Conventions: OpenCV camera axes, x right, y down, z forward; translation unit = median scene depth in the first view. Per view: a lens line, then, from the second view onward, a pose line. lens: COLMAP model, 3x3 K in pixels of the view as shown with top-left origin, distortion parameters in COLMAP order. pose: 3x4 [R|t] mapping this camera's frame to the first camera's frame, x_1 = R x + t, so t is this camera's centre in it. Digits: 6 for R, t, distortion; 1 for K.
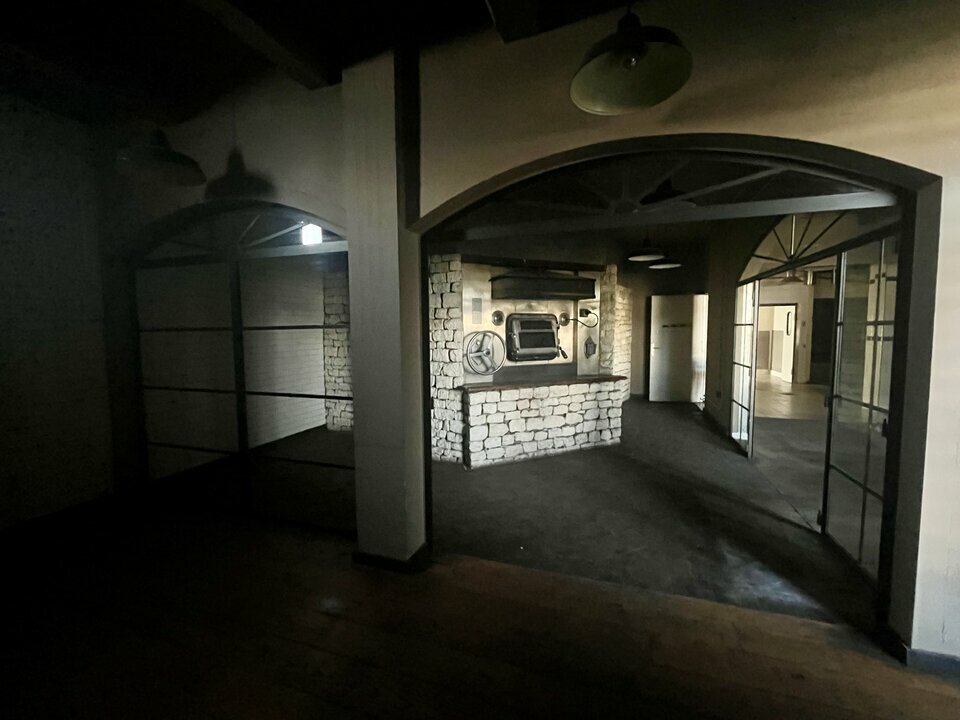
lens RADIAL K [[387.8, 0, 479.4], [0, 387.8, 359.4], [0, 0, 1]] dist [-0.003716, -0.000107]
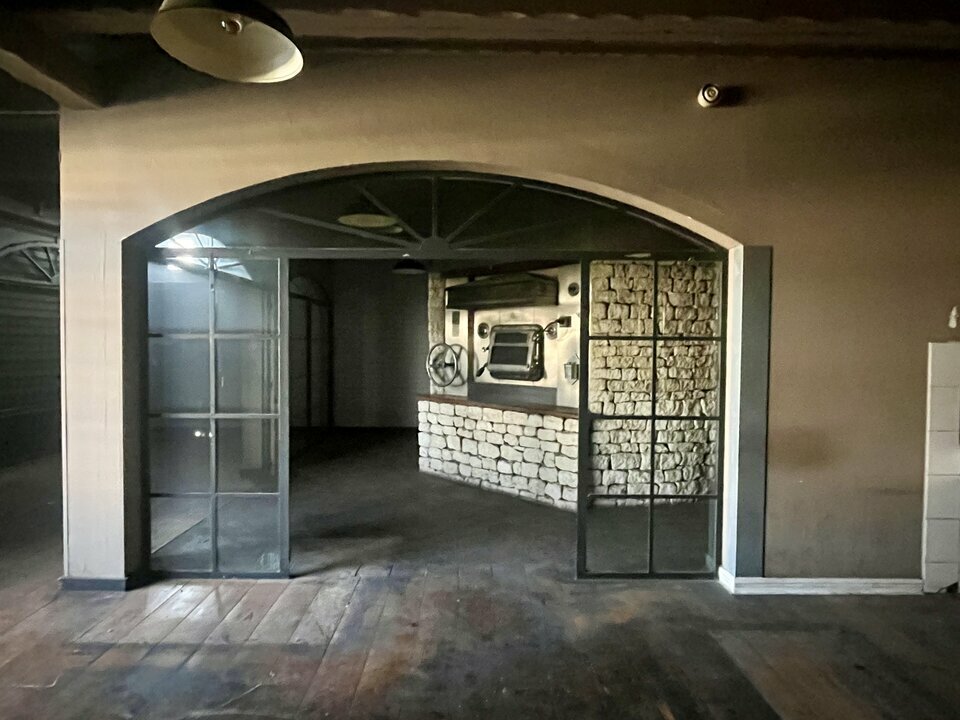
lens RADIAL K [[554.2, 0, 480.4], [0, 554.2, 359.7], [0, 0, 1]] dist [-0.003292, 0.000012]
pose [[0.368586, 0.041036, -0.928687, 1.299715], [-0.081147, 0.996632, 0.011833, -0.051107], [0.926045, 0.070999, 0.370675, 0.510375]]
